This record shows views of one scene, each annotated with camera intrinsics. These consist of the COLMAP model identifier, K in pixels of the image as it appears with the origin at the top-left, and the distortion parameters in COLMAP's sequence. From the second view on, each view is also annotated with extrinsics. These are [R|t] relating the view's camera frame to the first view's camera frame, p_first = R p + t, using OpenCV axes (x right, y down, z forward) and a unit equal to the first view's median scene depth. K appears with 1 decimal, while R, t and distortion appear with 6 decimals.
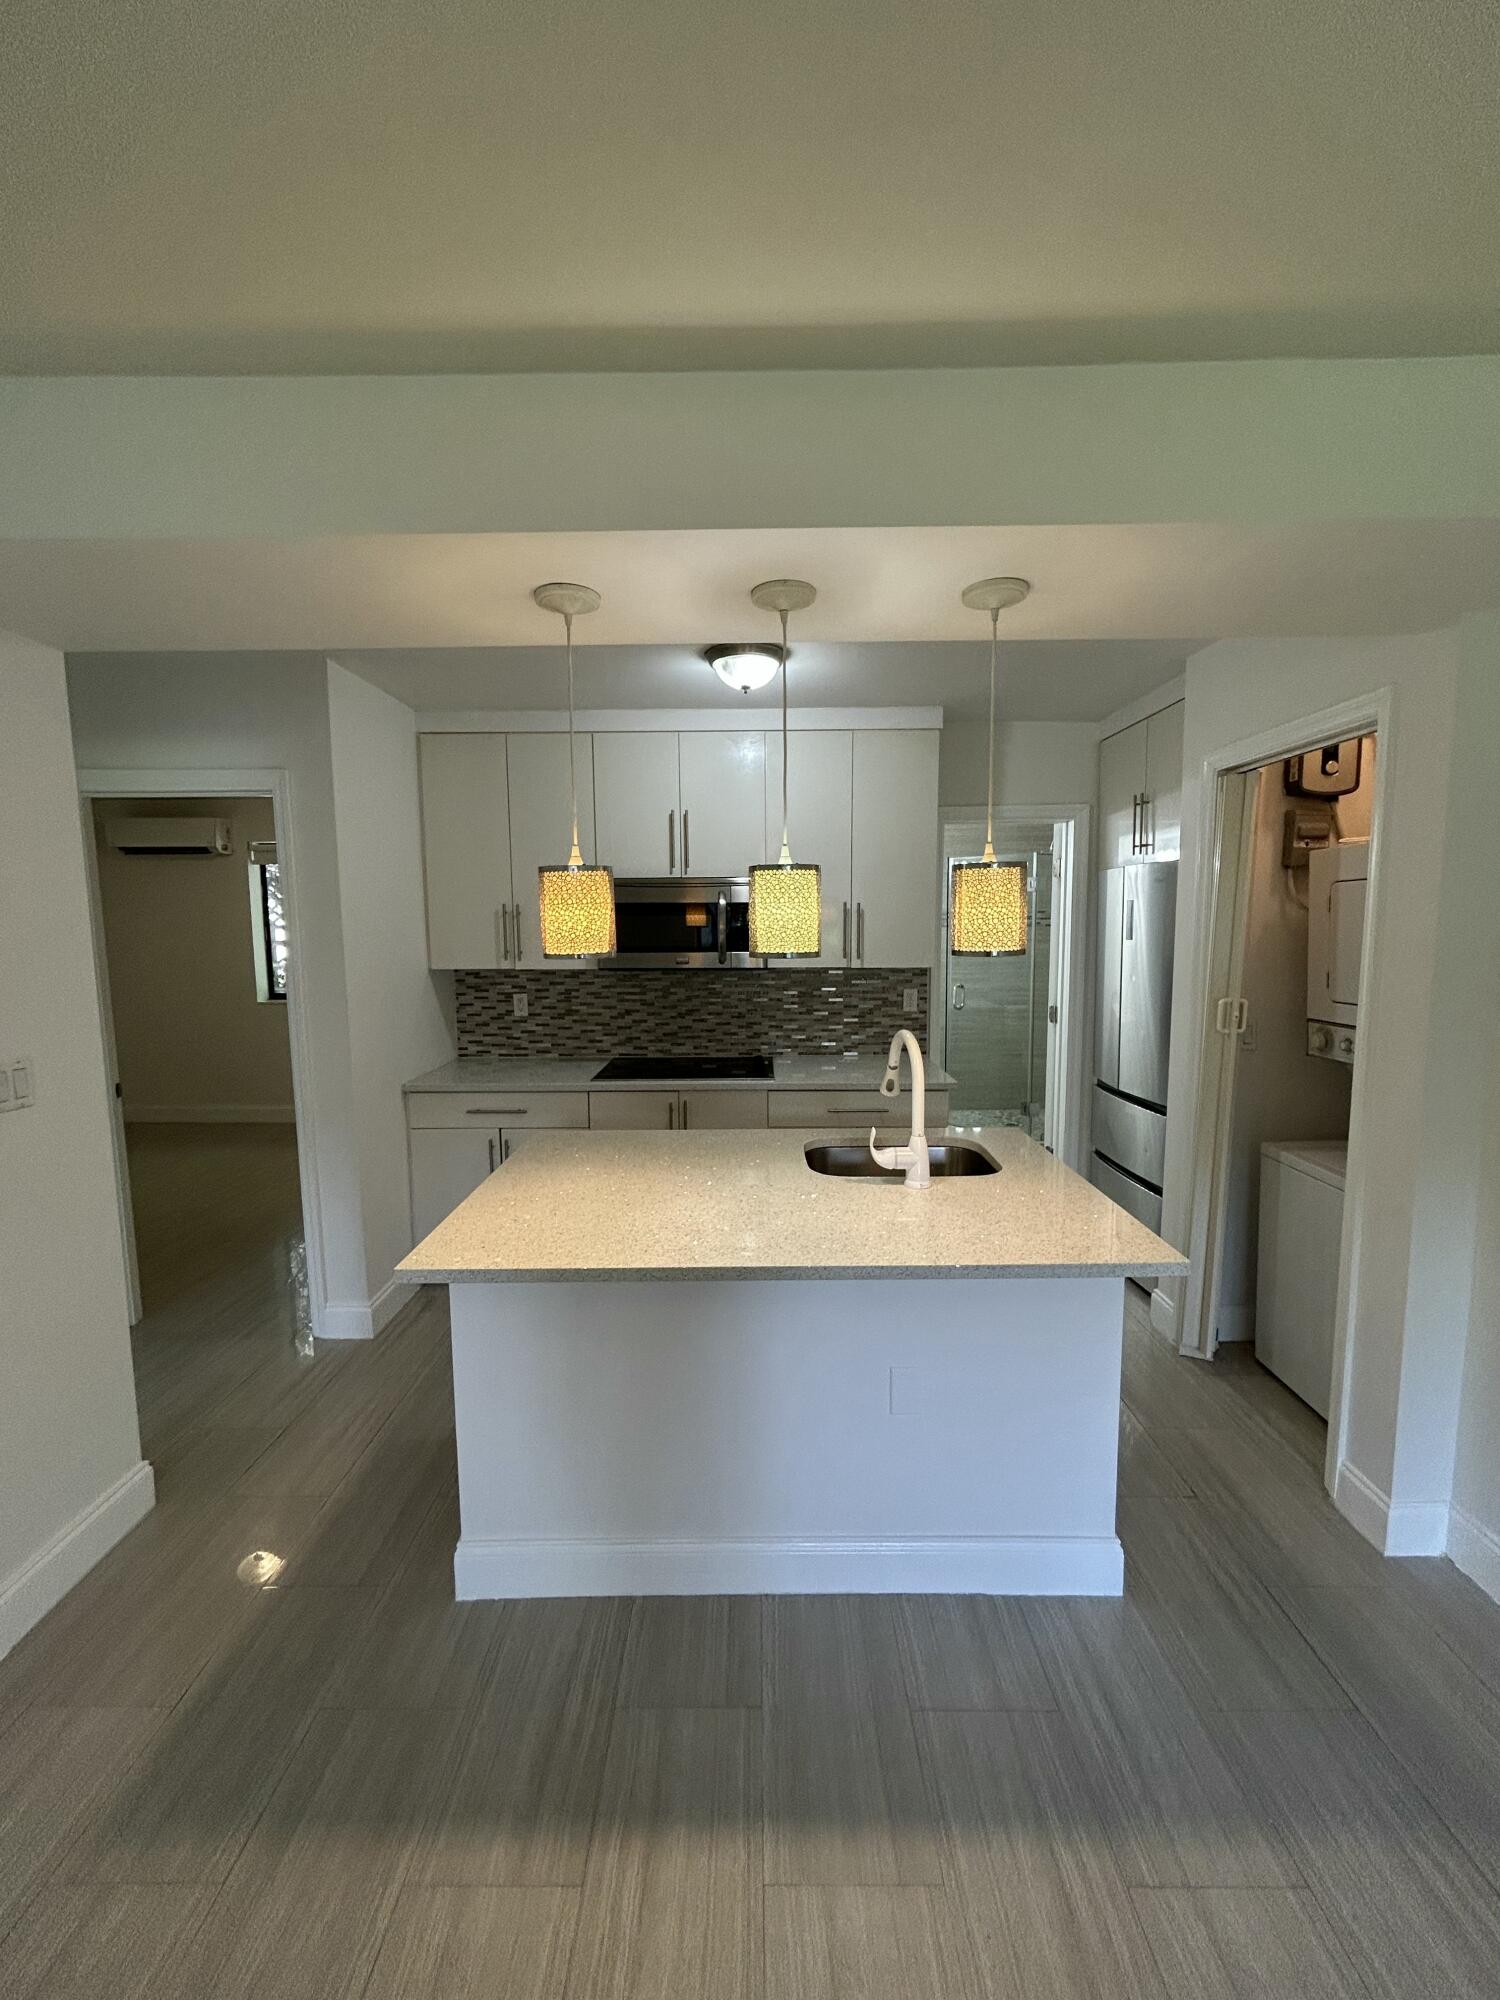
lens RADIAL K [[809.6, 0, 751.5], [0, 809.6, 1002.6], [0, 0, 1]] dist [-0.000160, 0.000355]
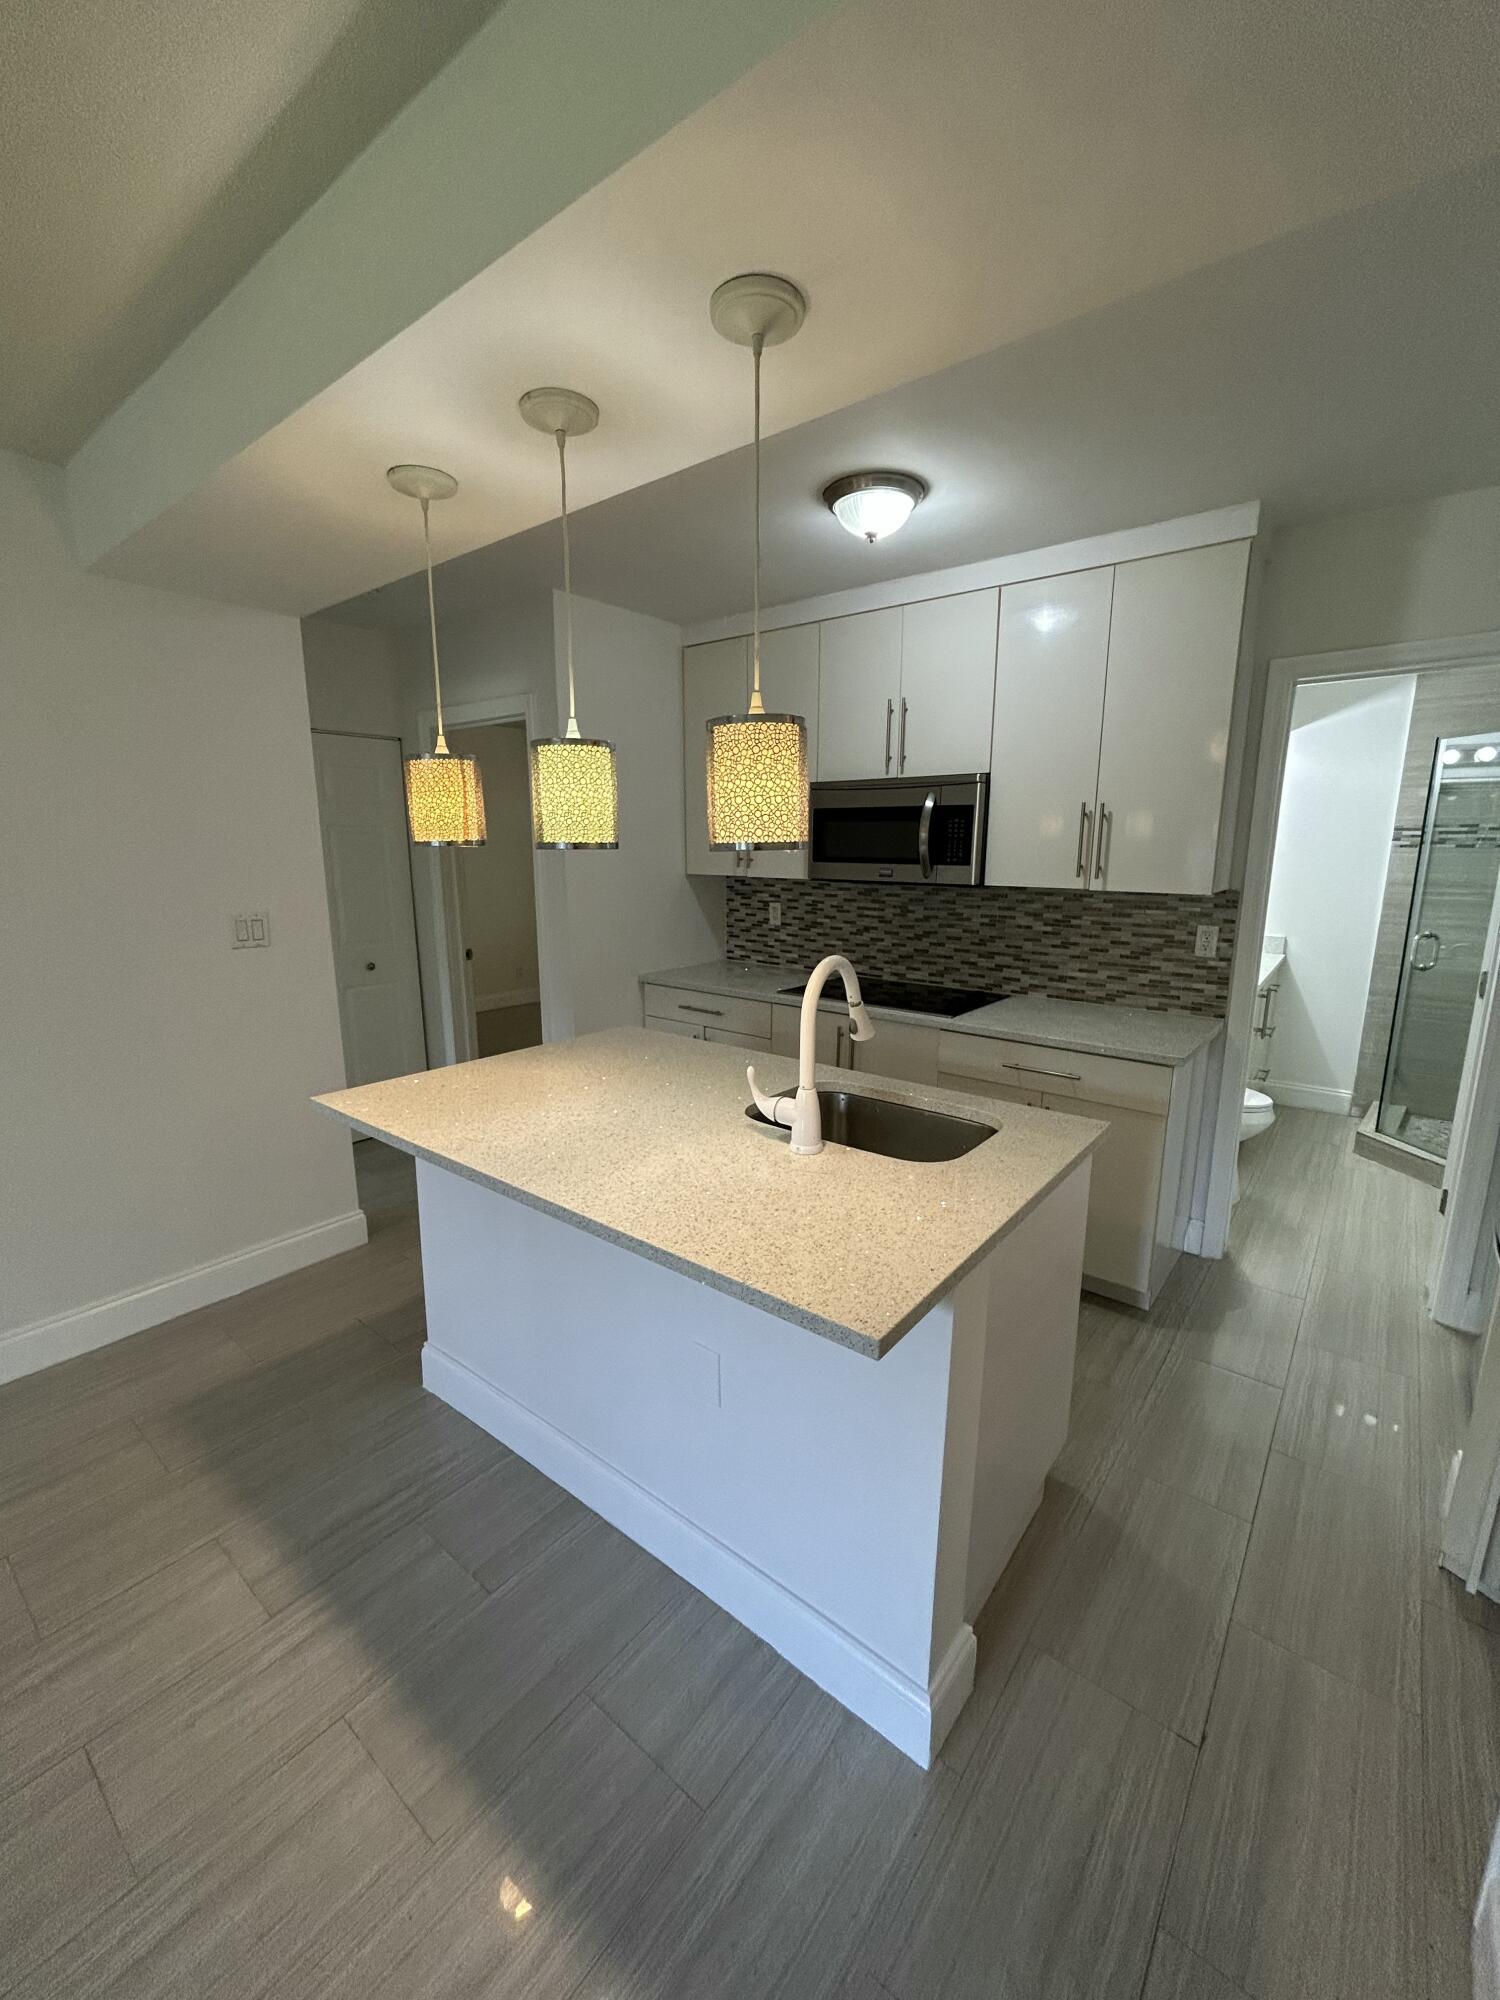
lens RADIAL K [[810.4, 0, 750.4], [0, 810.4, 1002.9], [0, 0, 1]] dist [-0.001661, 0.000104]
pose [[0.784404, 0.130094, -0.606453, 0.325688], [-0.074058, 0.990406, 0.116670, -0.002689], [0.615813, -0.046604, 0.786513, 0.180766]]
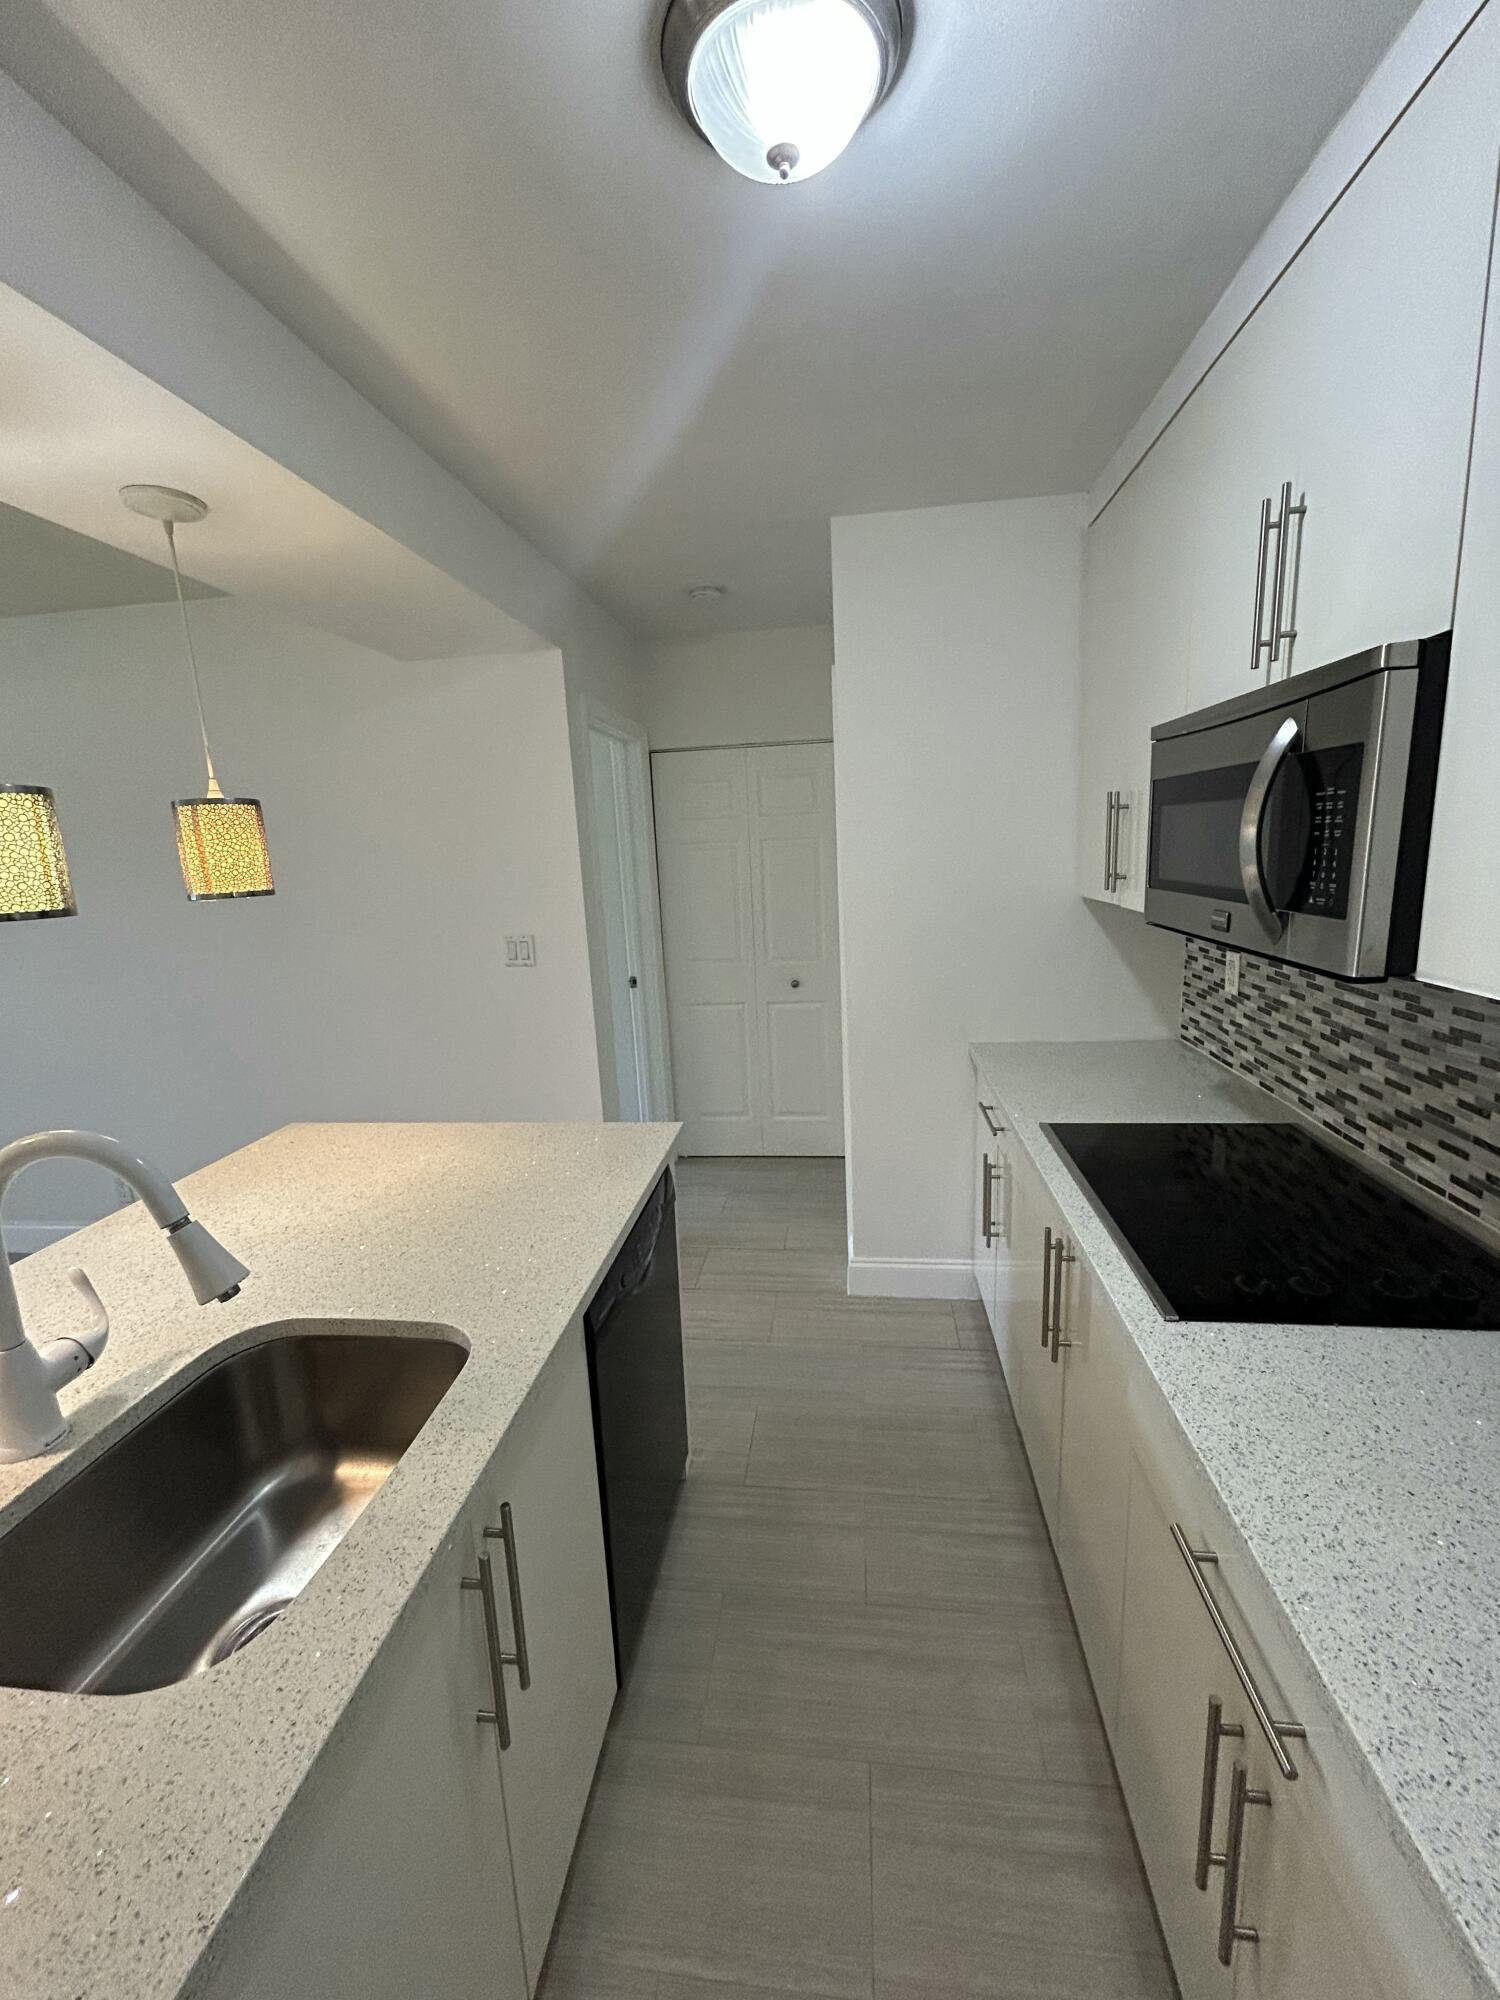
lens RADIAL K [[810.4, 0, 750.4], [0, 810.4, 1002.9], [0, 0, 1]] dist [-0.001661, 0.000104]
pose [[-0.113720, 0.201281, -0.972910, 0.290925], [-0.058458, 0.976210, 0.208797, -0.073797], [0.991792, 0.080619, -0.099248, 0.746515]]
